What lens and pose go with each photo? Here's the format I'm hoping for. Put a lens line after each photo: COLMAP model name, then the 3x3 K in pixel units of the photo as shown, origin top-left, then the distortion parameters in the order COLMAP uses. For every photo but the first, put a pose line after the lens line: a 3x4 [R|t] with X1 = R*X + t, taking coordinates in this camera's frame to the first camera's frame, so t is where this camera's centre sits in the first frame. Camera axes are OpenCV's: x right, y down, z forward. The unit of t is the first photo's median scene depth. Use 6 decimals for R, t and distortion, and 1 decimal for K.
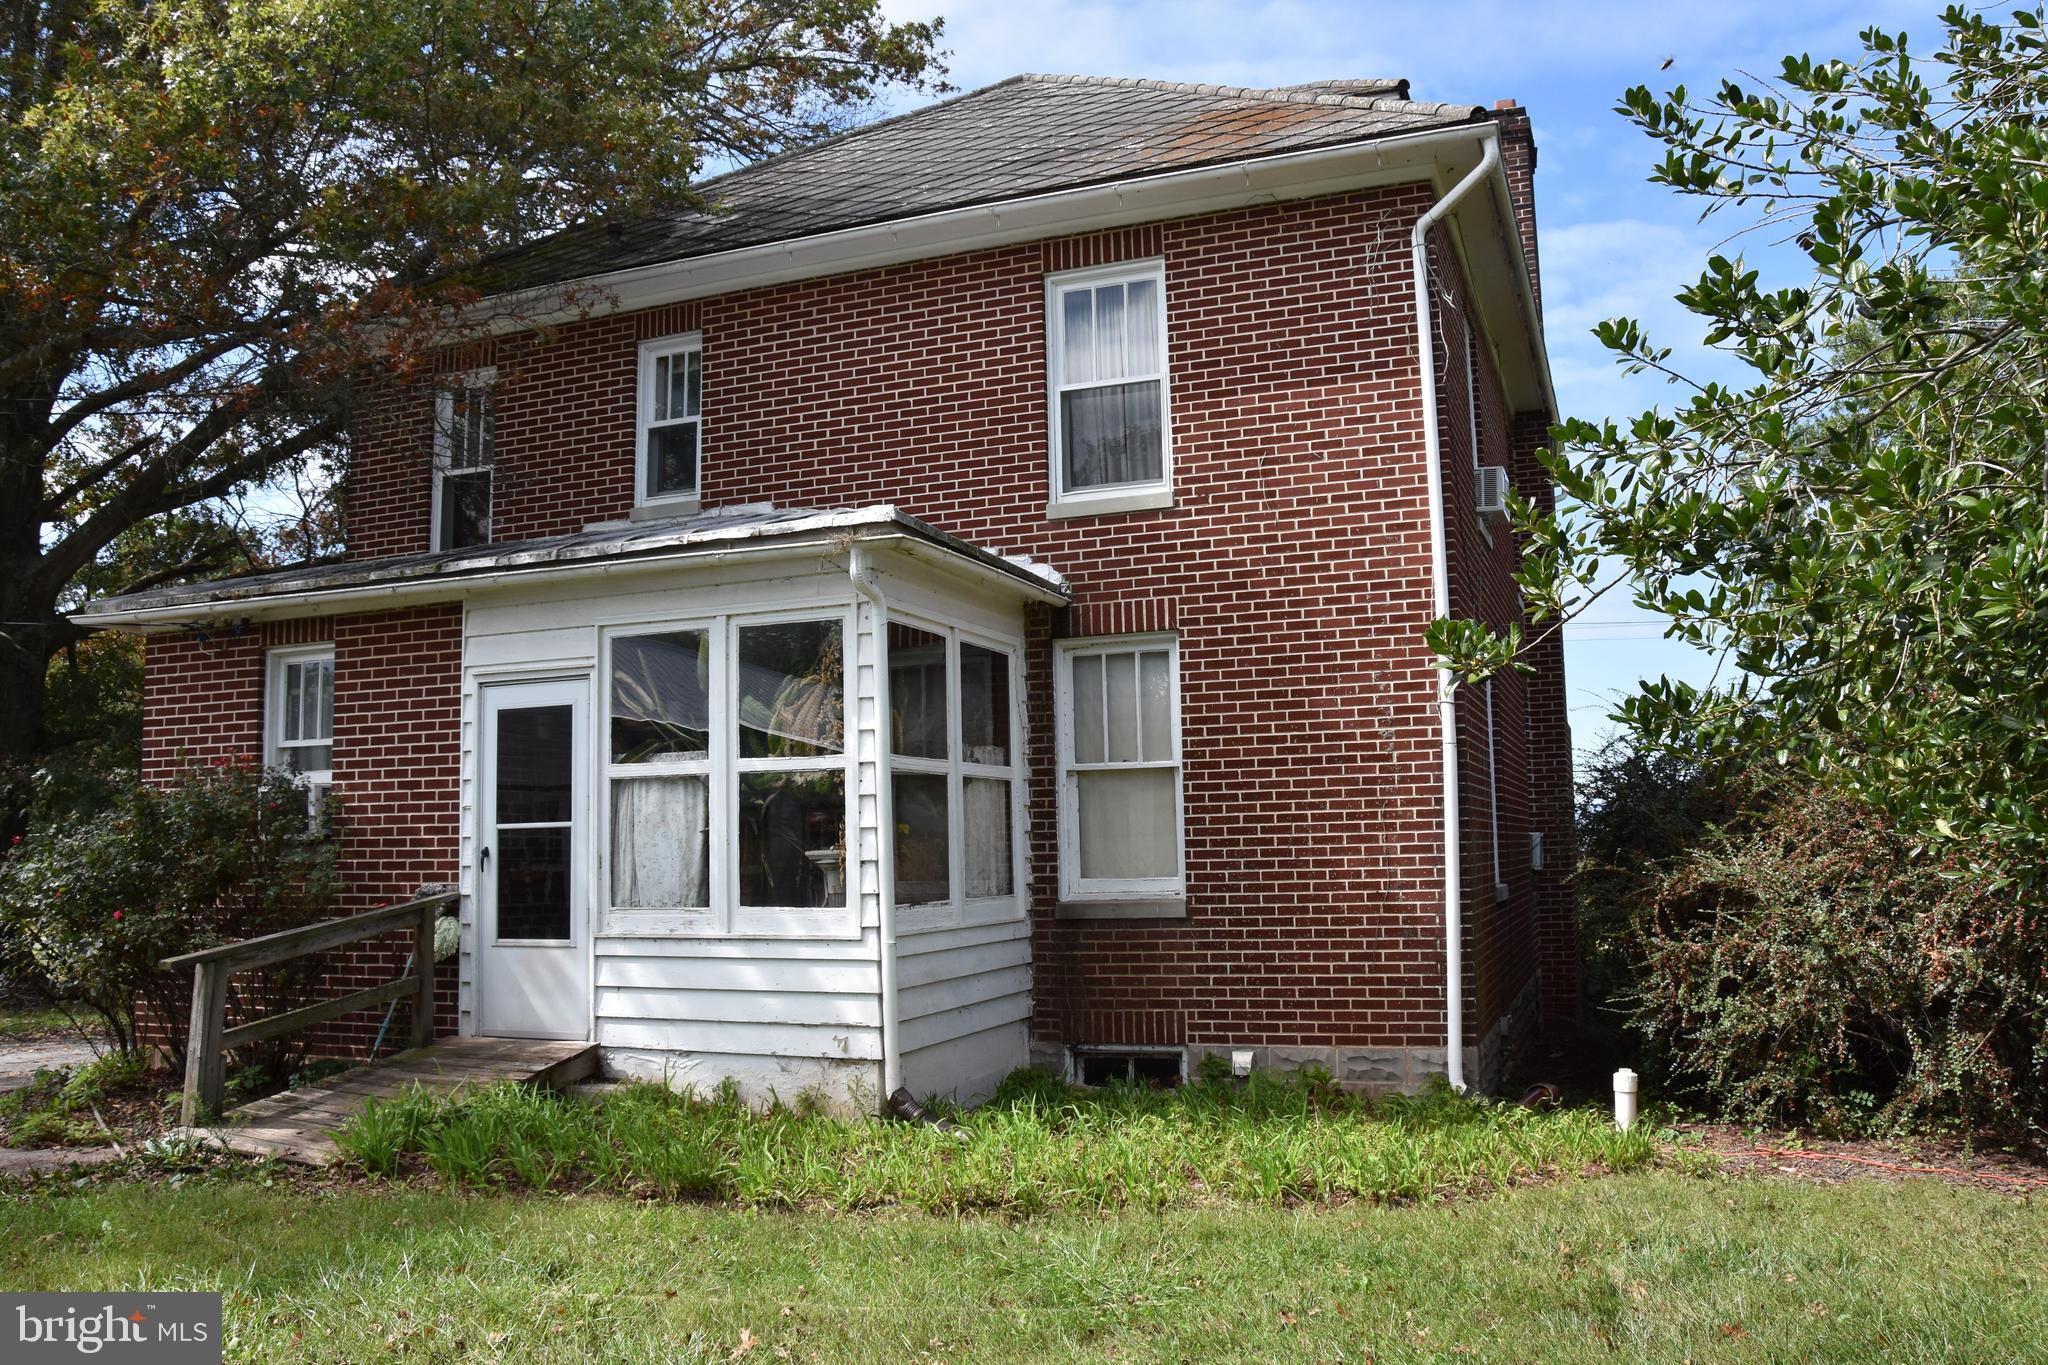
lens RADIAL K [[1575.6, 0, 1024.0], [0, 1575.6, 682.5], [0, 0, 1]] dist [-0.151399, 0.131618]
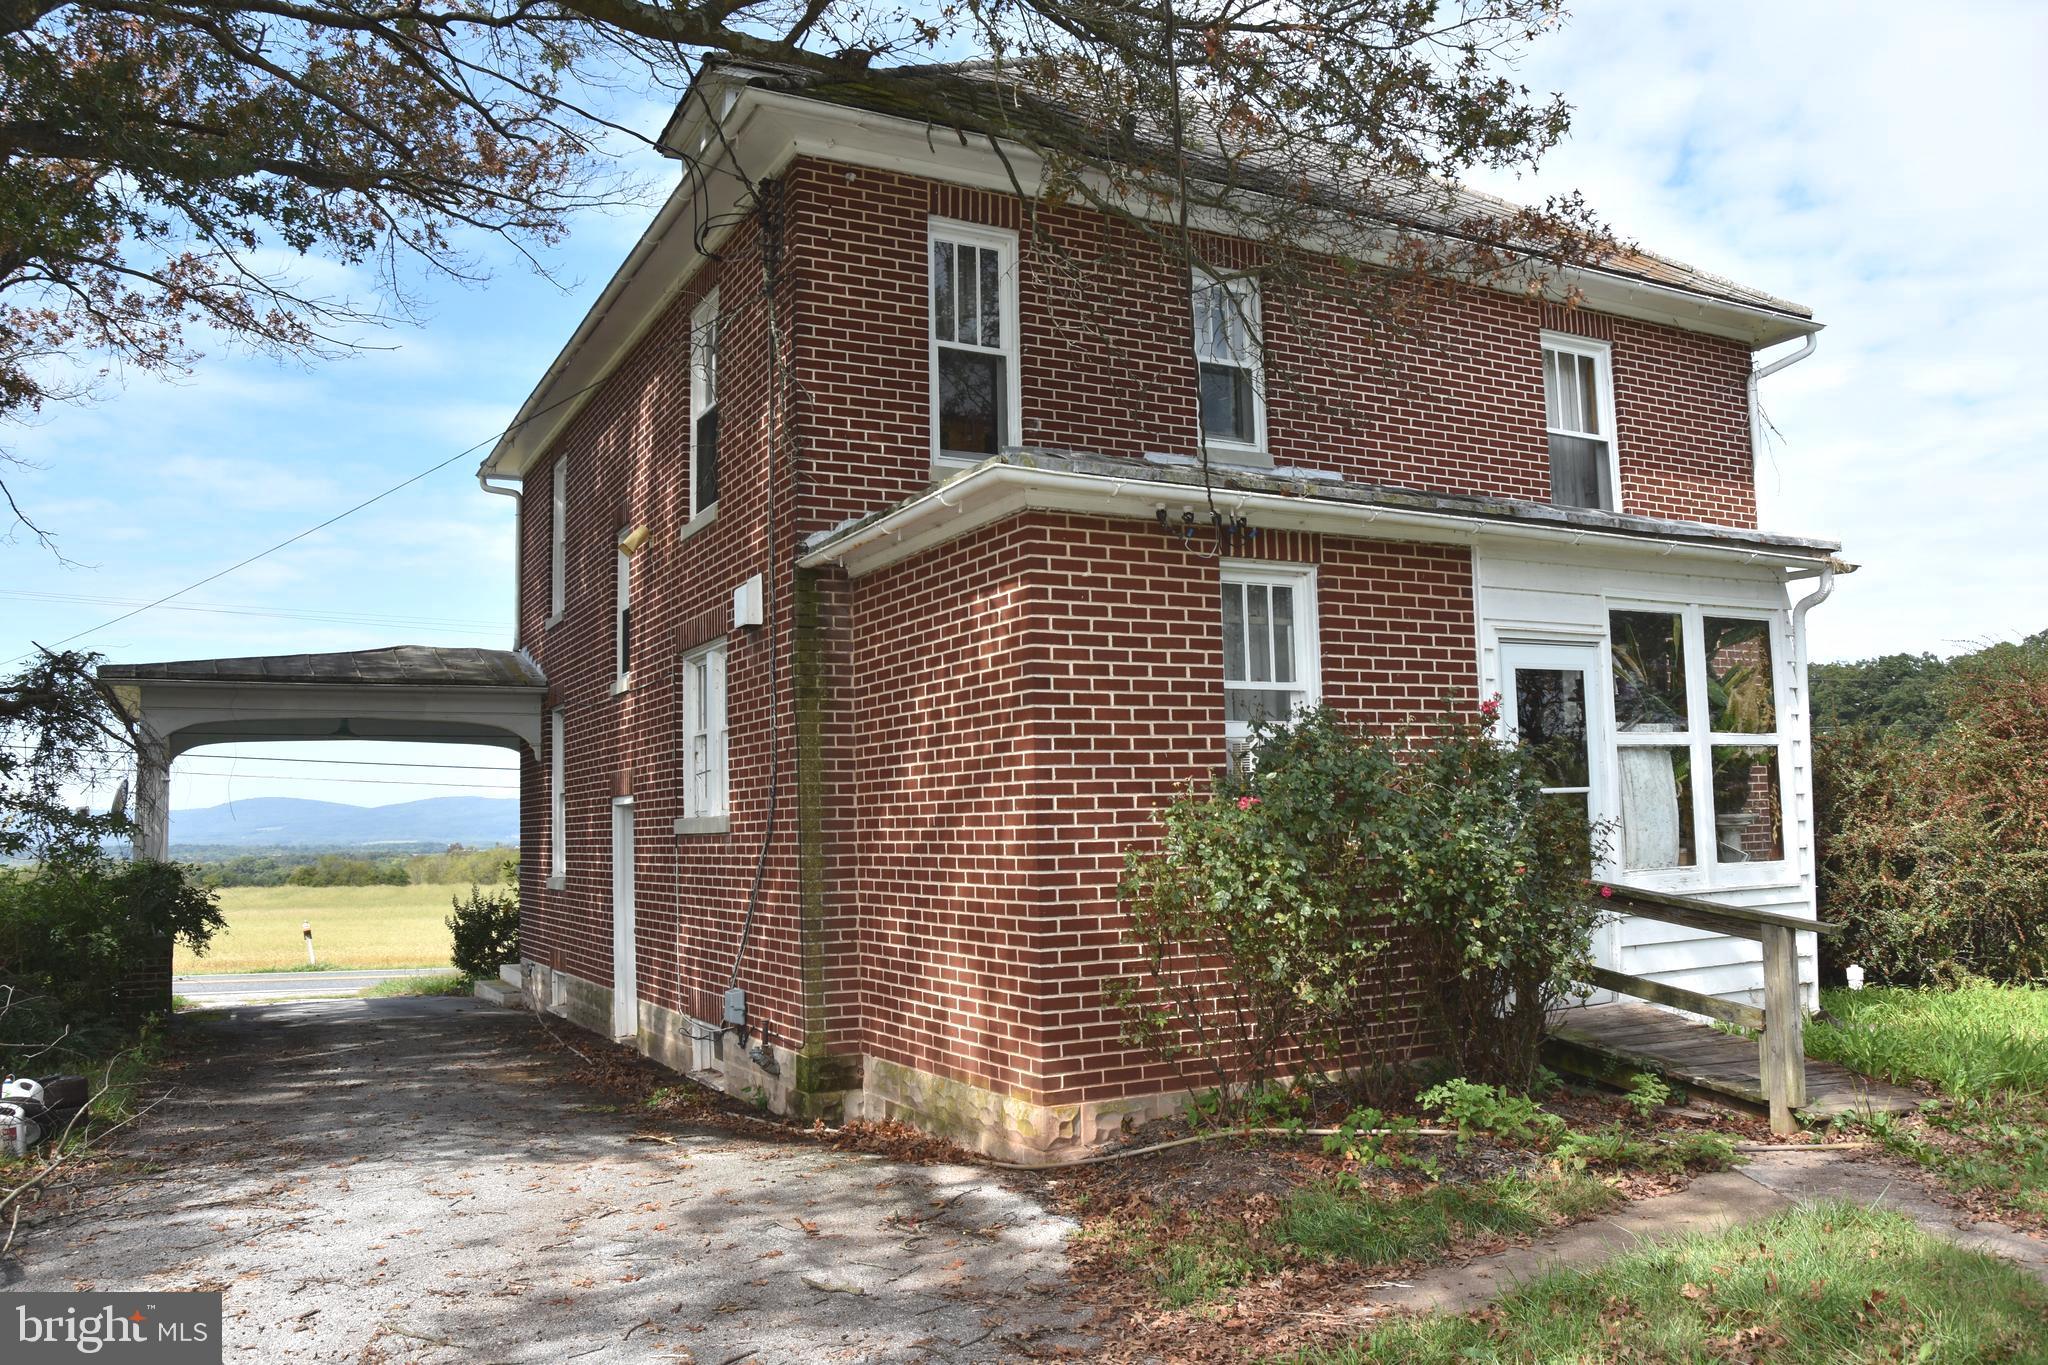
lens RADIAL K [[1575.6, 0, 1024.0], [0, 1575.6, 682.5], [0, 0, 1]] dist [-0.151399, 0.131618]
pose [[0.658219, 0.074698, 0.749112, -1.279259], [-0.069538, 0.996844, -0.038301, 0.085633], [-0.749608, -0.026882, 0.661336, 0.613167]]
